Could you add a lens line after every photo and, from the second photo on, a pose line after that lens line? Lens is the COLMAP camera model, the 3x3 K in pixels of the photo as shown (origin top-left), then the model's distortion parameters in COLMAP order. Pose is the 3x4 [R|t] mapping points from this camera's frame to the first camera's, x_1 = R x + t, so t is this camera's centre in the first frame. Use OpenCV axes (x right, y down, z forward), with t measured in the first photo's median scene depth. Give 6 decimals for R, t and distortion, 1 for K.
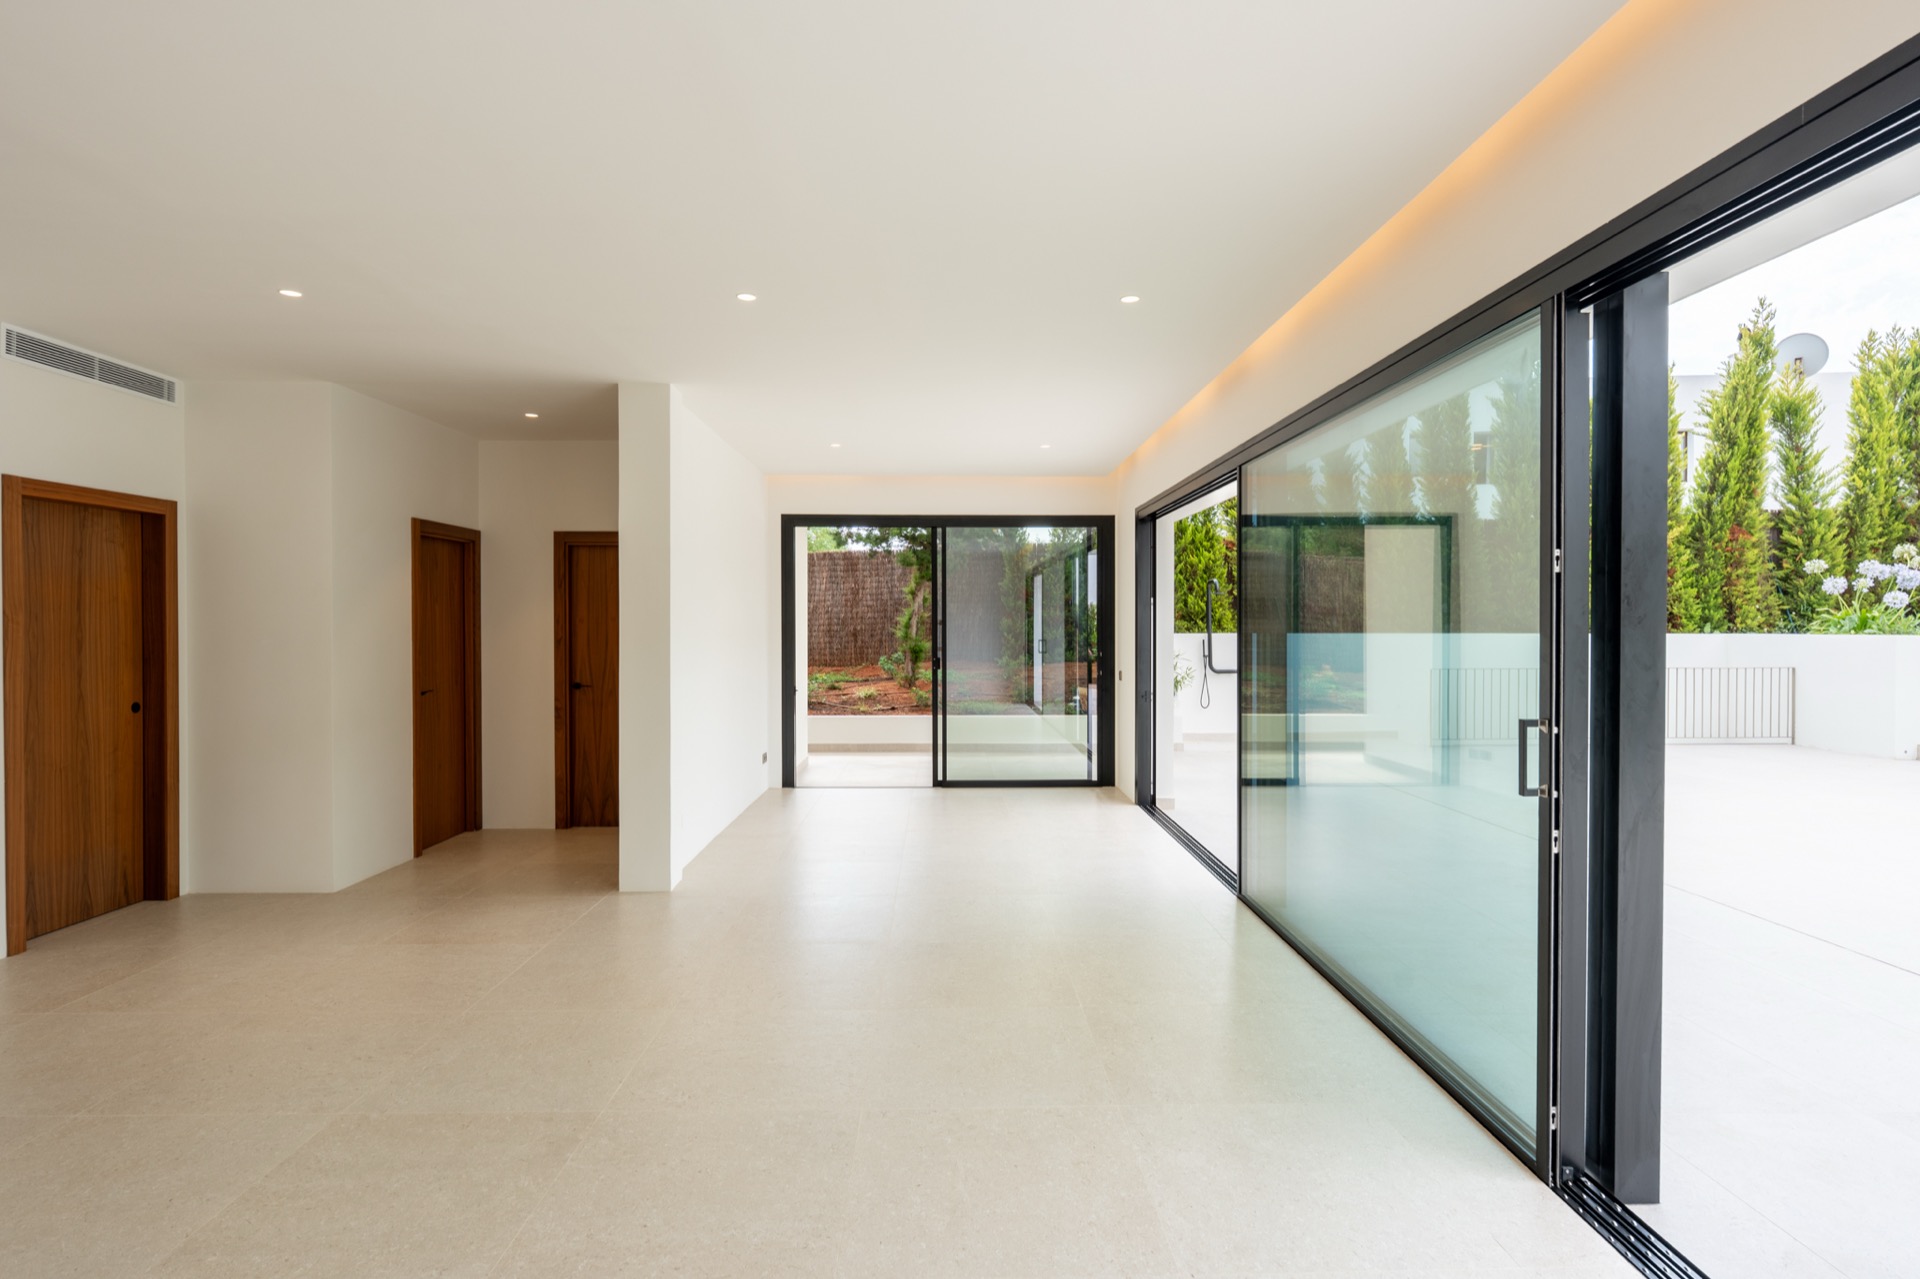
lens RADIAL K [[1022.6, 0, 960.6], [0, 1022.6, 637.7], [0, 0, 1]] dist [0.003777, 0.000627]
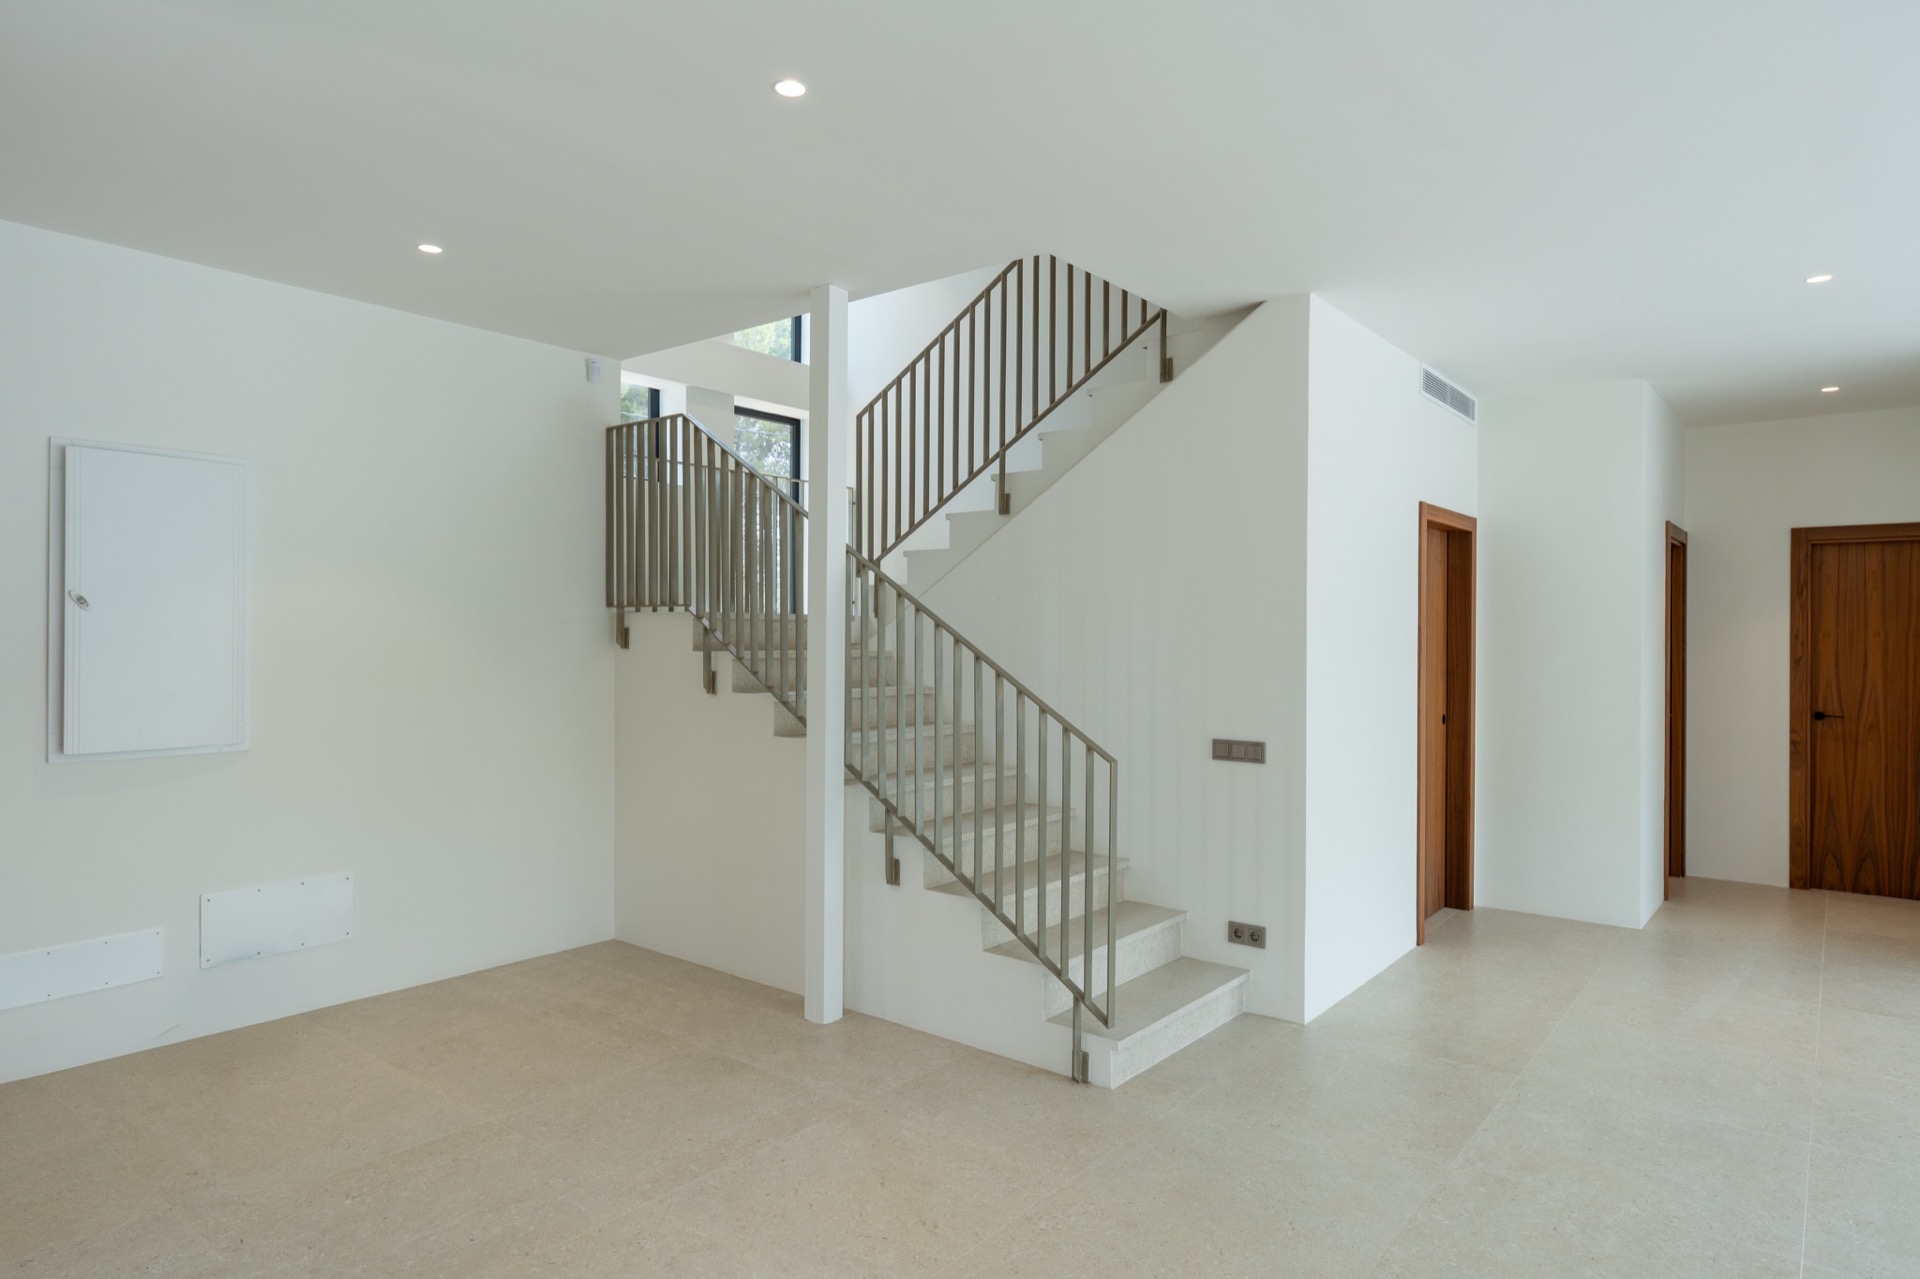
lens RADIAL K [[1134.6, 0, 957.5], [0, 1134.6, 636.6], [0, 0, 1]] dist [0.003542, 0.000194]
pose [[0.761898, 0.006369, -0.647665, -0.290105], [-0.012708, 0.999906, -0.005116, -0.002379], [0.647572, 0.012129, 0.761908, -0.126091]]
